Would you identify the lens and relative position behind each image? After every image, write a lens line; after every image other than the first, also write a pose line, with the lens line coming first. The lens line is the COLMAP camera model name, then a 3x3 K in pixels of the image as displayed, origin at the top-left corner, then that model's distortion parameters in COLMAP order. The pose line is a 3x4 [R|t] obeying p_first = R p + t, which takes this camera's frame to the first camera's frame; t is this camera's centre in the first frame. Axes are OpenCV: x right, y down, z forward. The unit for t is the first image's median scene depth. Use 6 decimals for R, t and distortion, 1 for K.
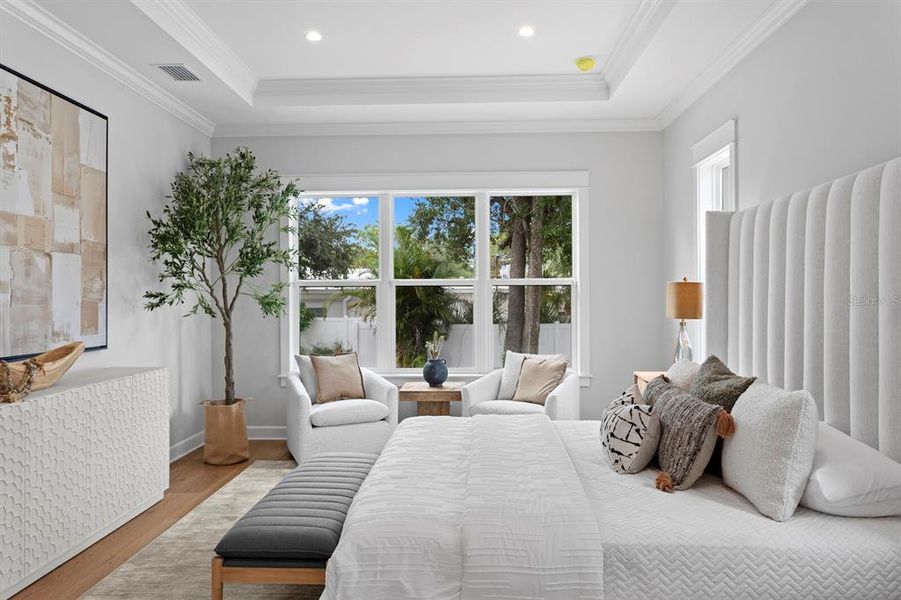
lens RADIAL K [[466.6, 0, 453.9], [0, 466.6, 298.1], [0, 0, 1]] dist [0.000322, 0.000361]
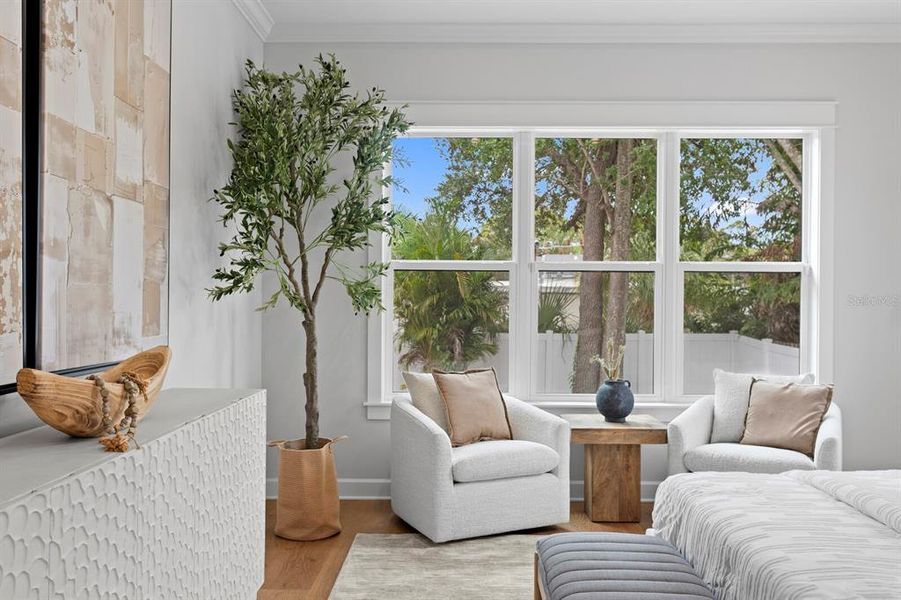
lens RADIAL K [[612.4, 0, 447.4], [0, 612.4, 304.0], [0, 0, 1]] dist [0.003658, 0.000238]
pose [[0.999785, 0.010946, 0.017610, -0.314278], [-0.011027, 0.999929, 0.004539, 0.022381], [-0.017559, -0.004732, 0.999835, 0.144399]]
